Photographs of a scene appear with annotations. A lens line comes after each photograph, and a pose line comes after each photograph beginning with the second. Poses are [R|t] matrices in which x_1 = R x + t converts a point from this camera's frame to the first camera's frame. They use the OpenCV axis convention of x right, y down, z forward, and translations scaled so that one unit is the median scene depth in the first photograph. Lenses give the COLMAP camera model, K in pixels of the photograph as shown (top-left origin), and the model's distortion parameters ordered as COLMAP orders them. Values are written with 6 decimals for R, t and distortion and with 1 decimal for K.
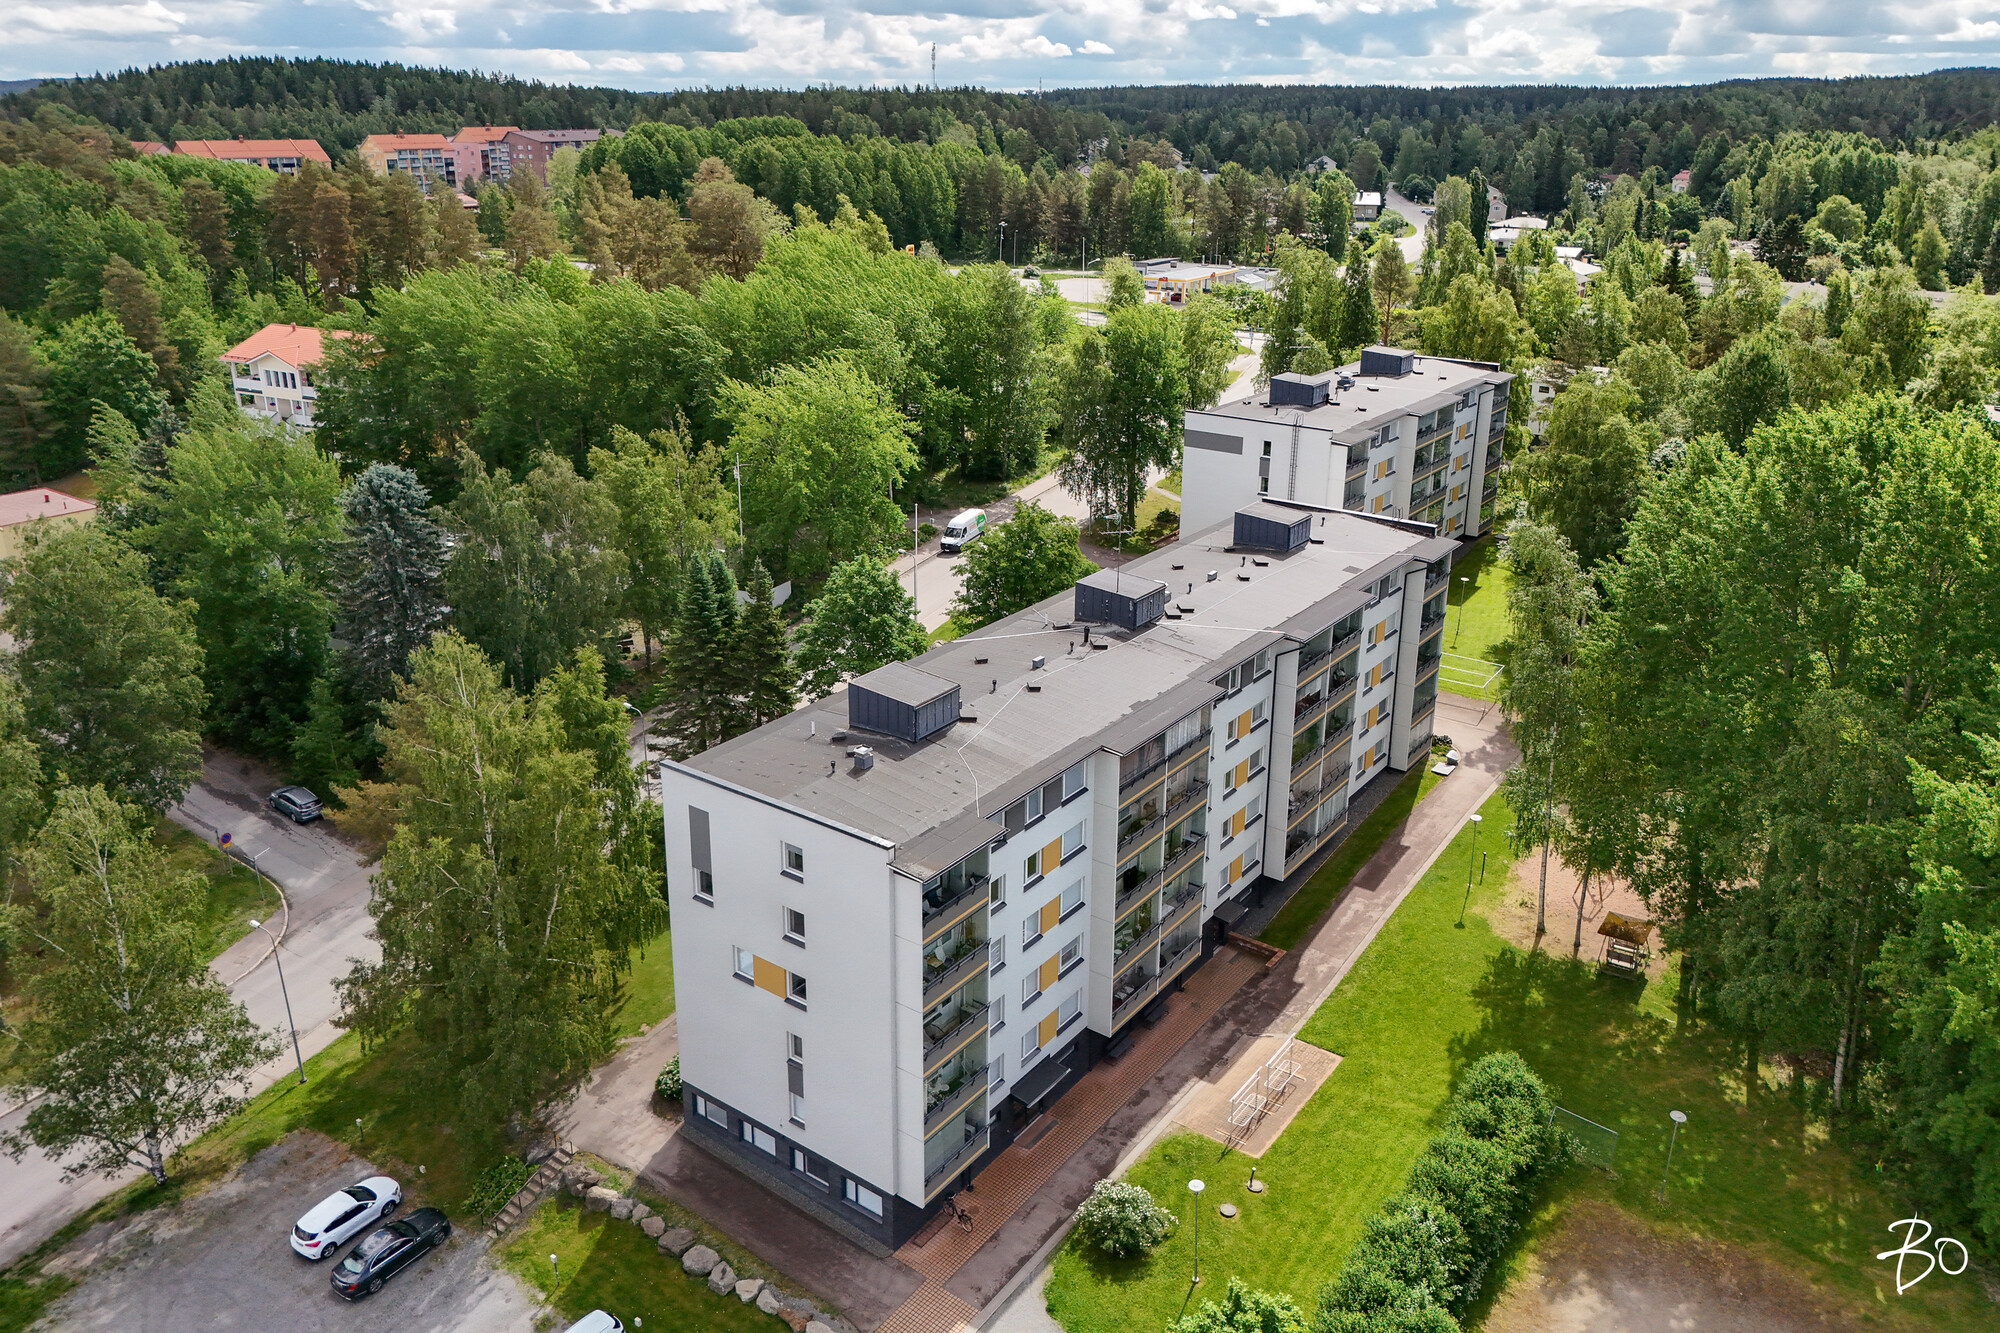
lens RADIAL K [[1442.5, 0, 1001.5], [0, 1442.5, 661.1], [0, 0, 1]] dist [0.012395, 0.002584]
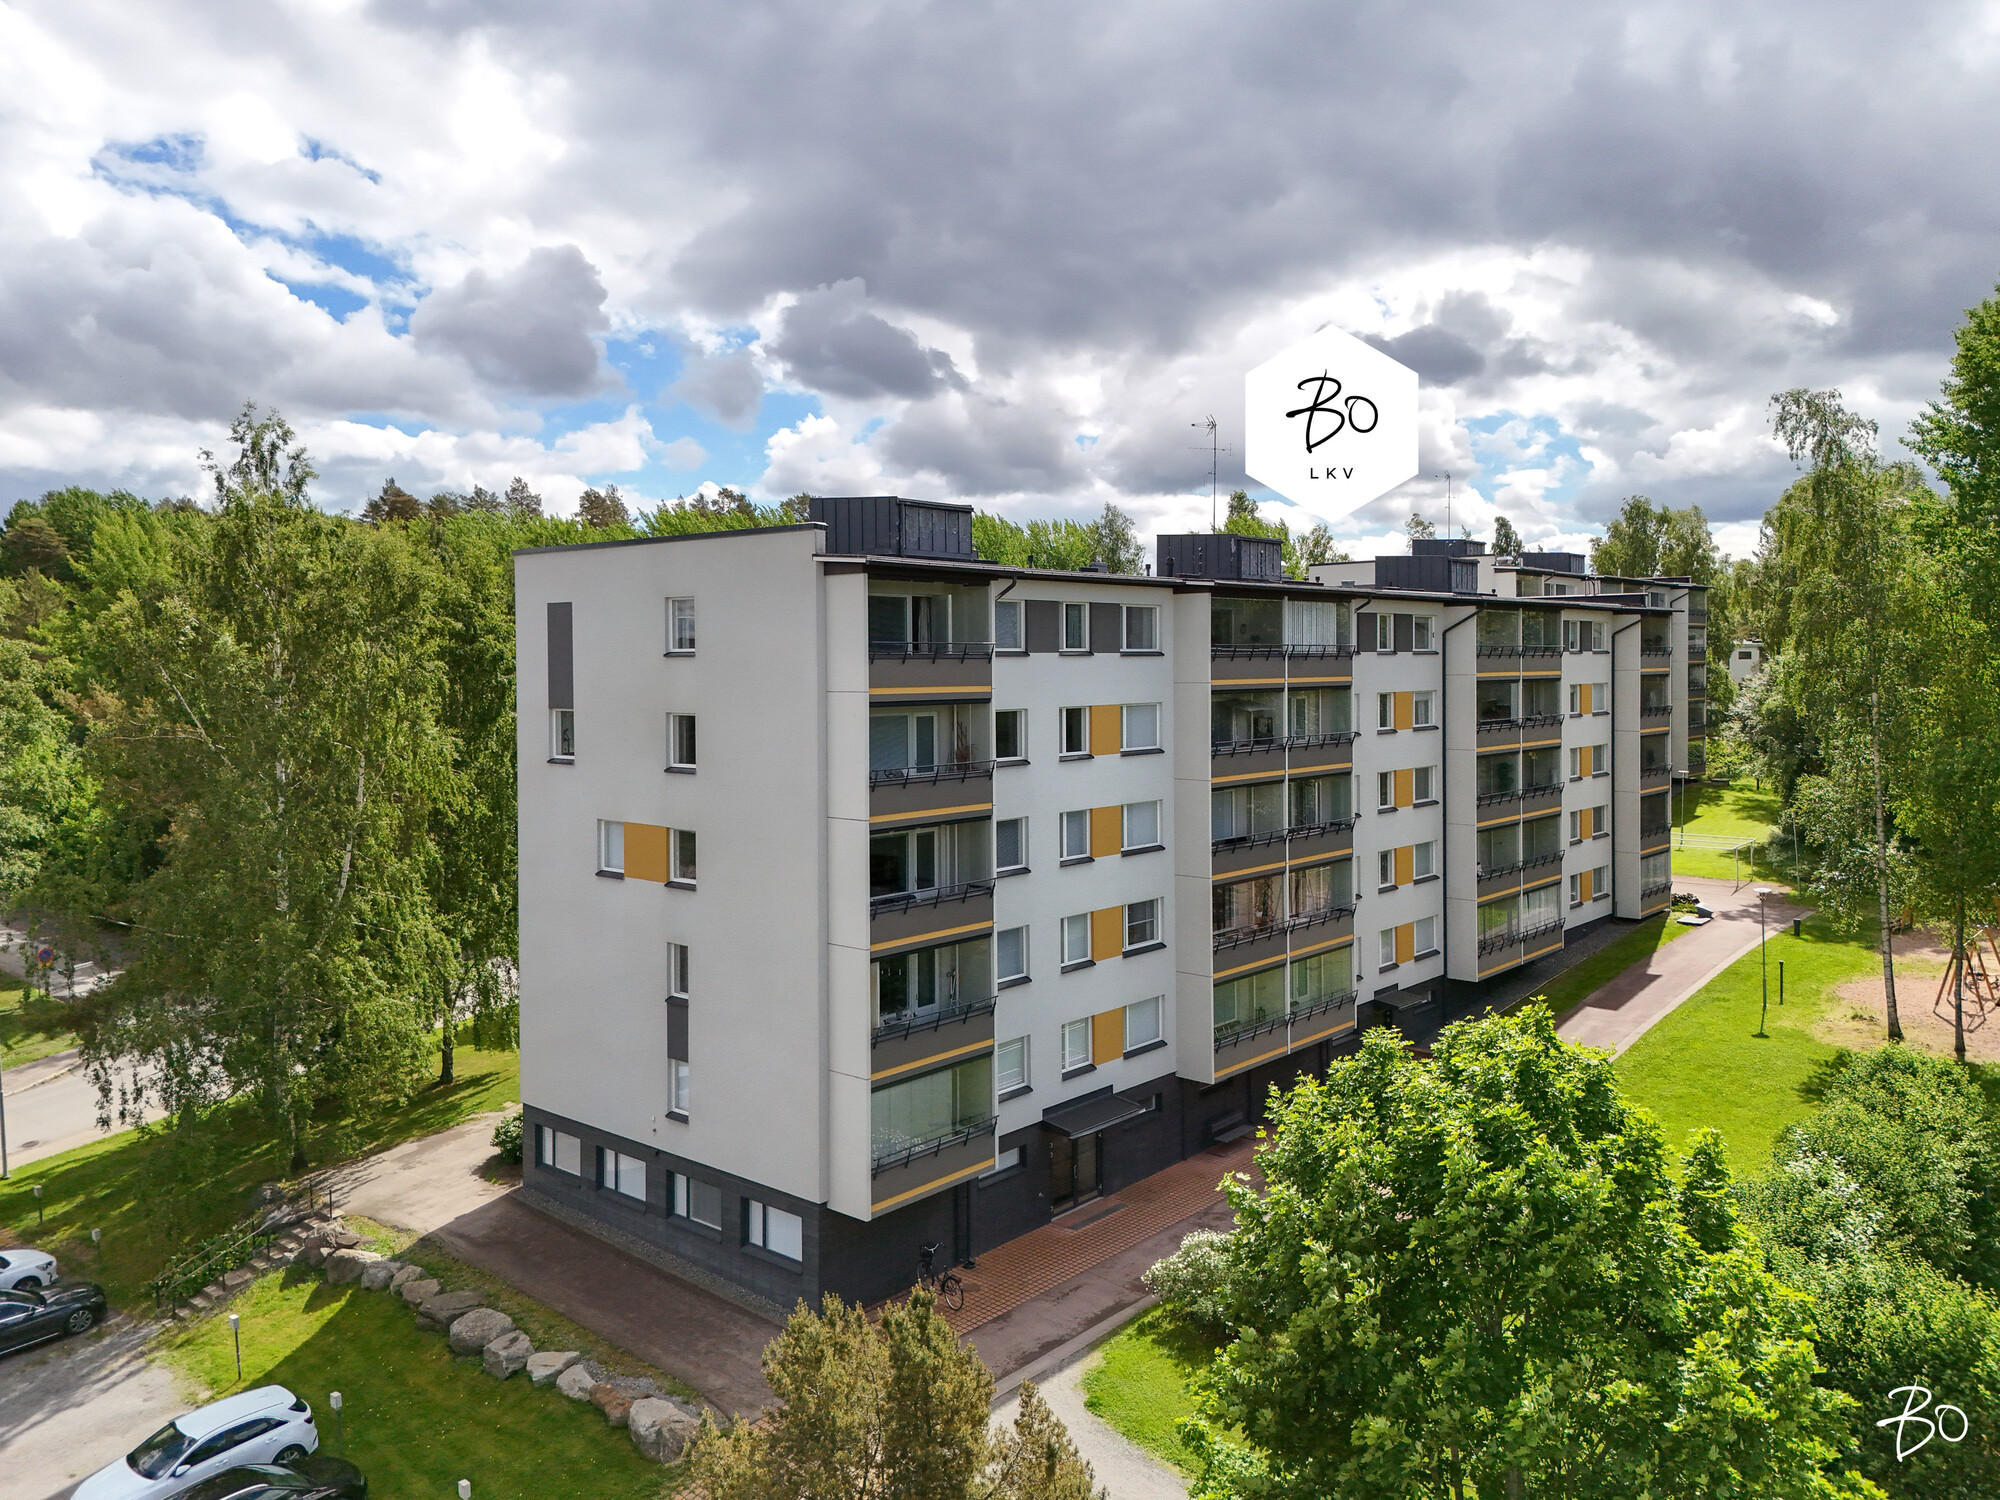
lens RADIAL K [[1500.9, 0, 996.2], [0, 1500.9, 750.0], [0, 0, 1]] dist [0.034765, -0.012324]
pose [[0.995891, -0.012677, -0.089672, 0.047536], [-0.014312, 0.955680, -0.294059, 0.354888], [0.089425, 0.294134, 0.951571, 0.371953]]
